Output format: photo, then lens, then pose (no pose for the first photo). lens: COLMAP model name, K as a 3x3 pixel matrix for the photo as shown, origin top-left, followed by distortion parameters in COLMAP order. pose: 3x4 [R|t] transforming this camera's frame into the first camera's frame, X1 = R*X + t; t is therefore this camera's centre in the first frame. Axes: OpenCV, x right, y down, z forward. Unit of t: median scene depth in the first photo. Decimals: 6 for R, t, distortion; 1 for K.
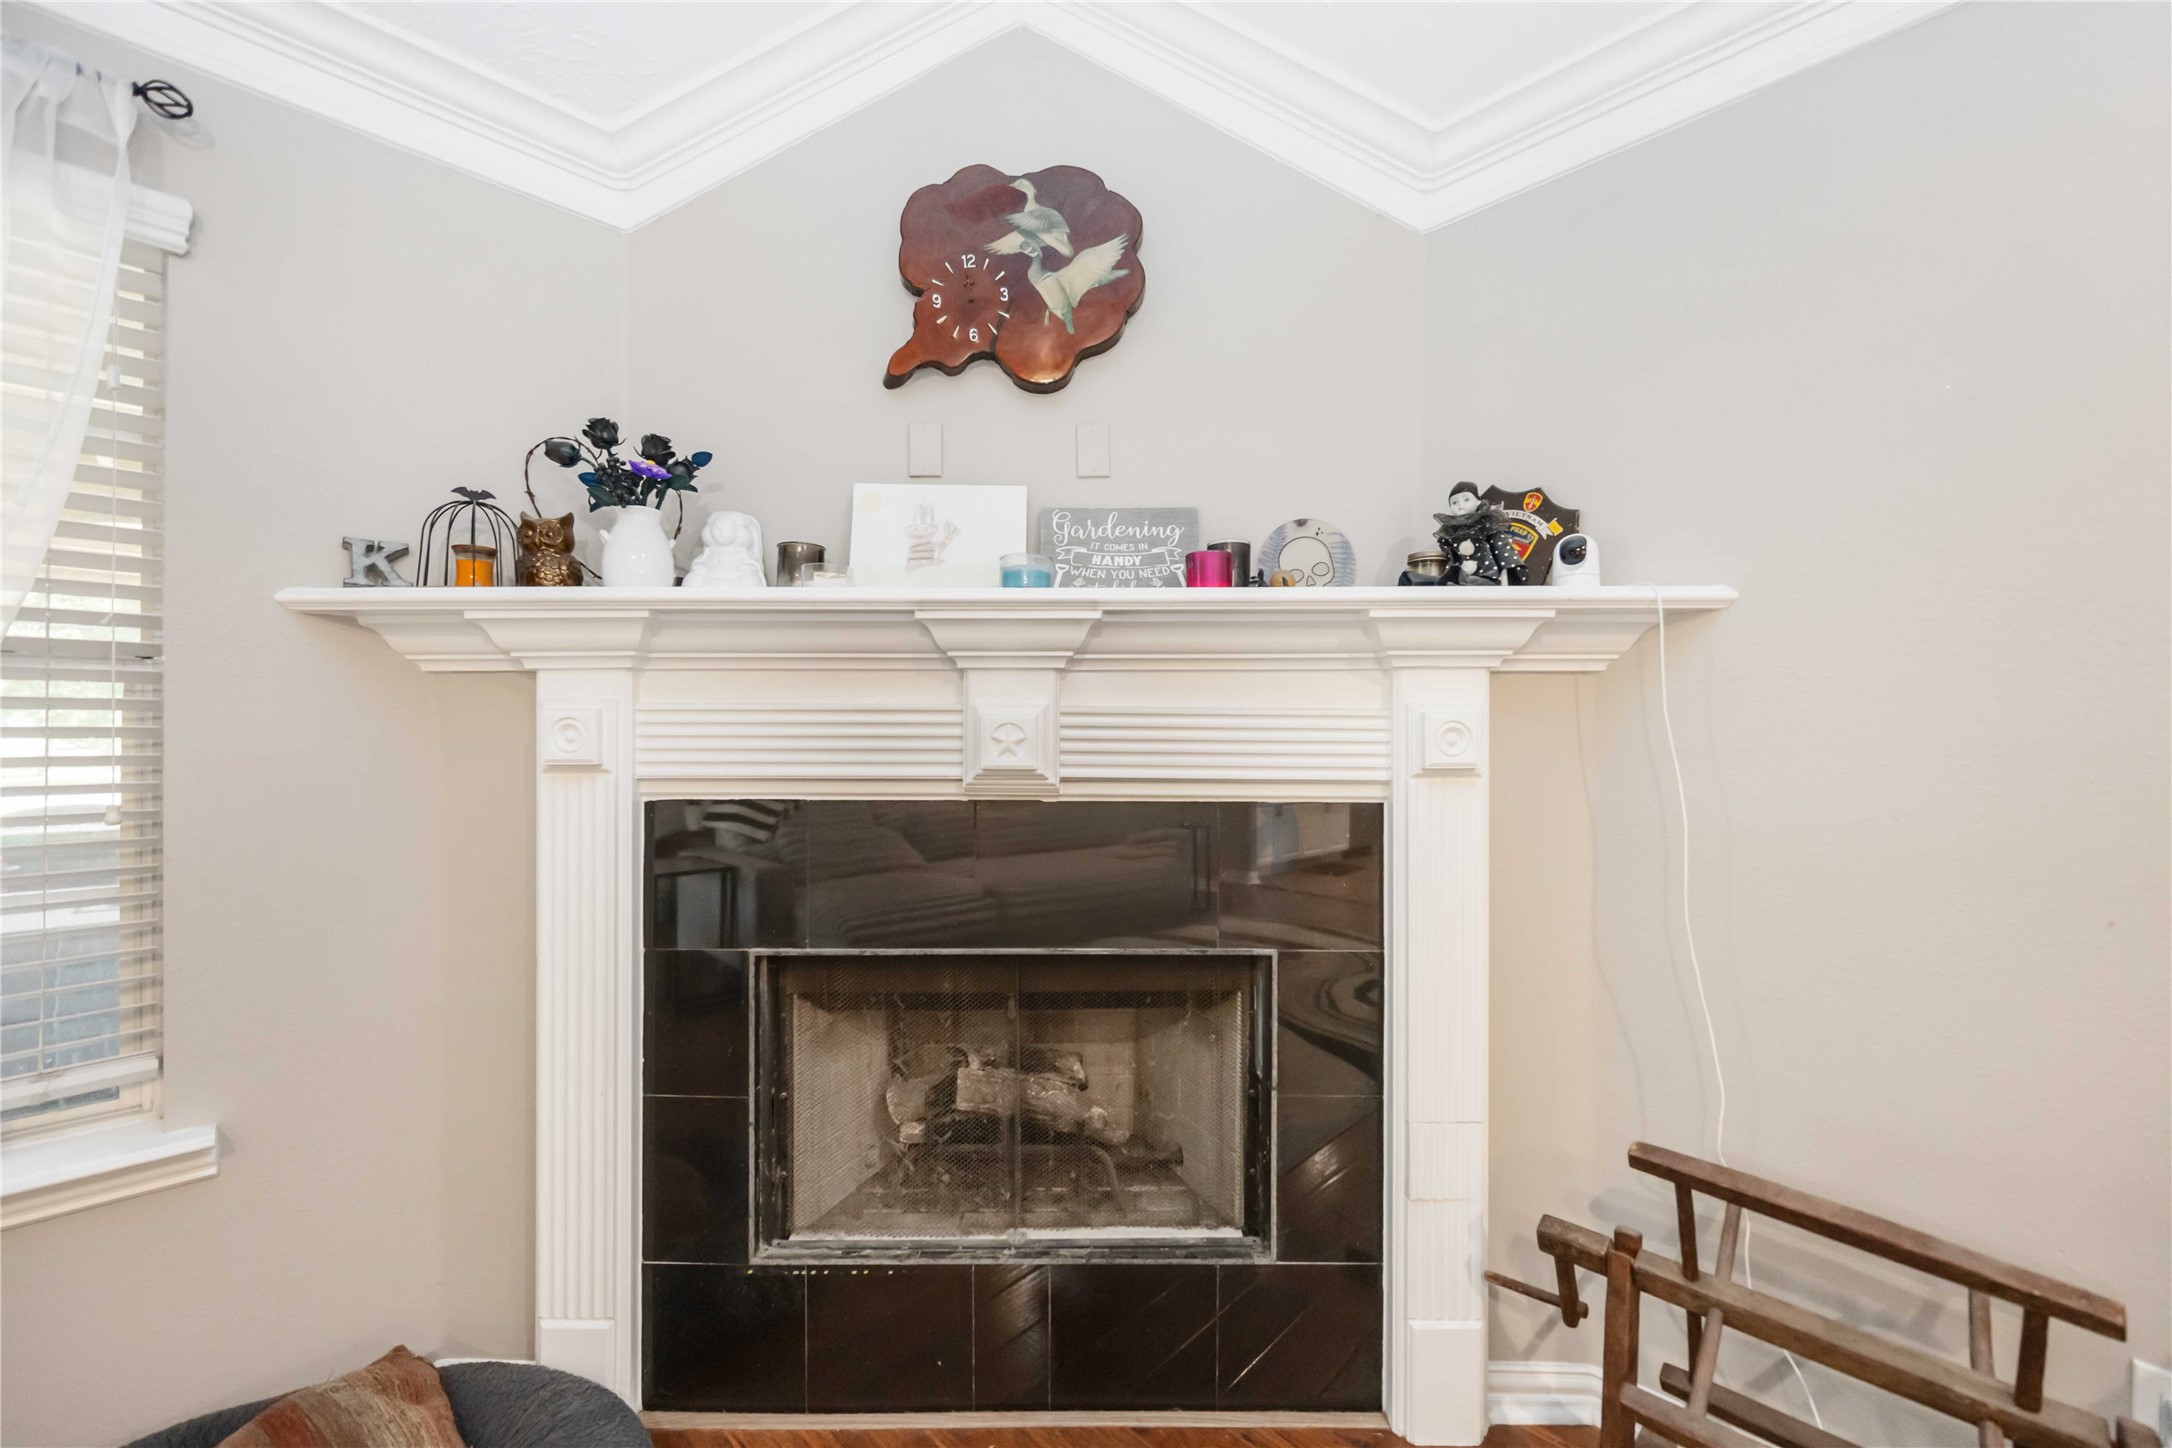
lens RADIAL K [[842.8, 0, 1081.0], [0, 842.8, 728.0], [0, 0, 1]] dist [-0.002327, -0.000381]
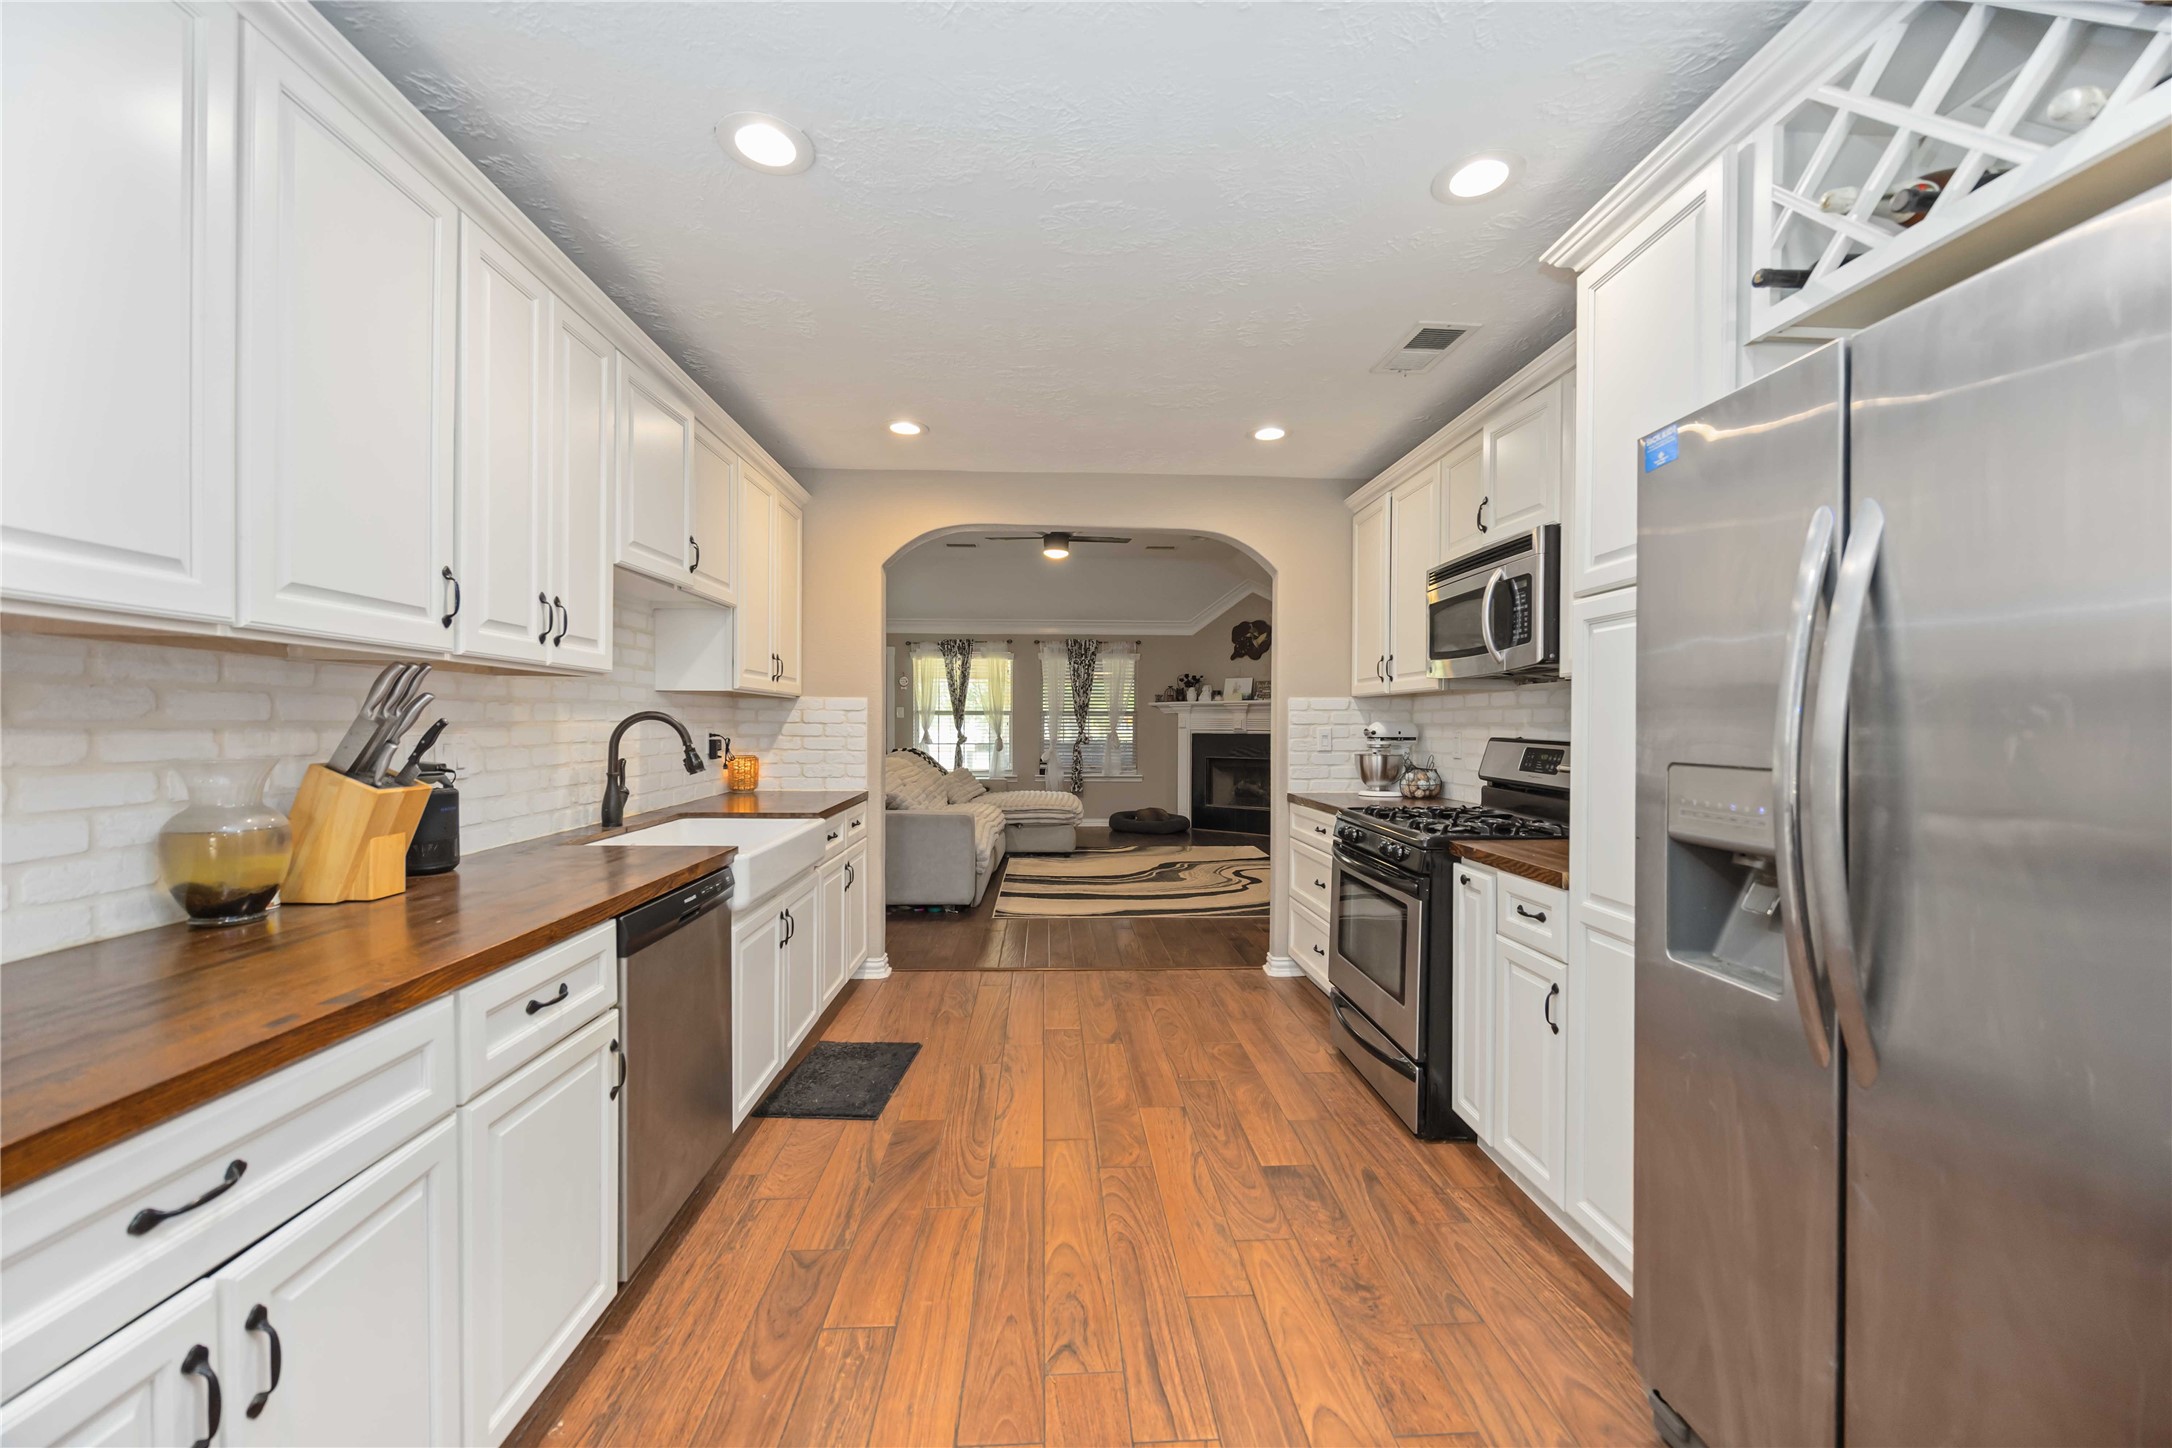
lens RADIAL K [[842.8, 0, 1081.4], [0, 842.8, 734.5], [0, 0, 1]] dist [-0.002327, -0.000381]
pose [[0.741857, 0.004927, -0.670540, 2.901556], [-0.002722, 0.999987, 0.004336, 0.063289], [0.670552, -0.001392, 0.741861, -3.969656]]
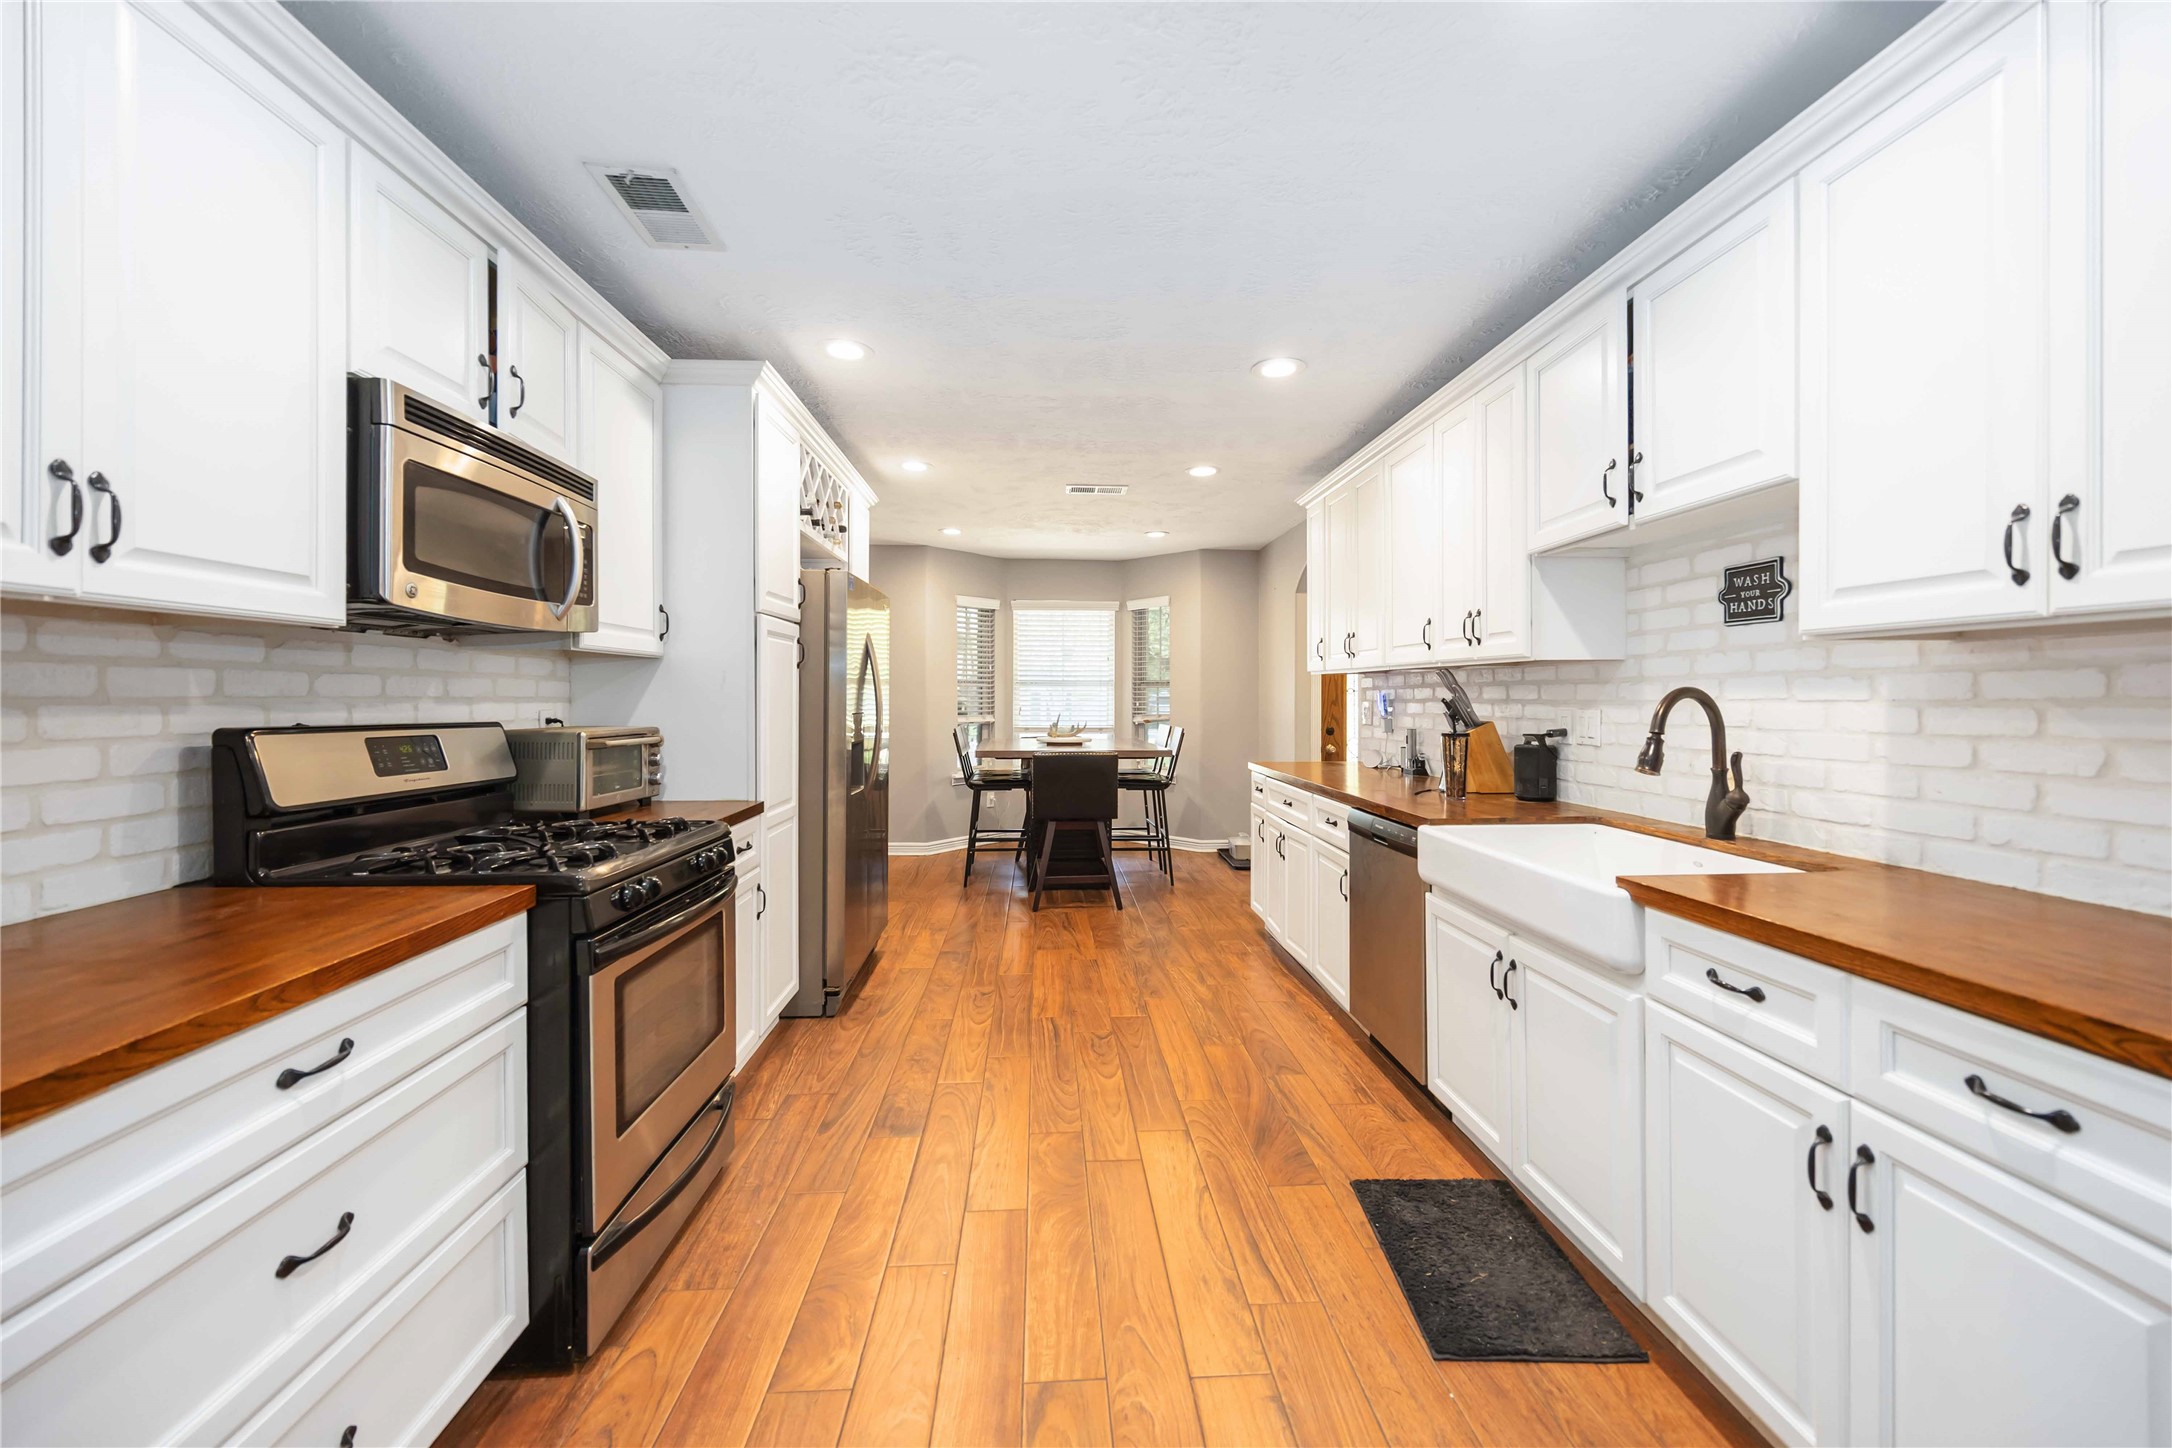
lens RADIAL K [[842.8, 0, 1100.1], [0, 842.8, 700.3], [0, 0, 1]] dist [-0.002327, -0.000381]
pose [[-0.759171, -0.010564, 0.650805, 1.016654], [-0.001436, 0.999893, 0.014556, 0.030712], [-0.650889, 0.010116, -0.759105, -1.825759]]
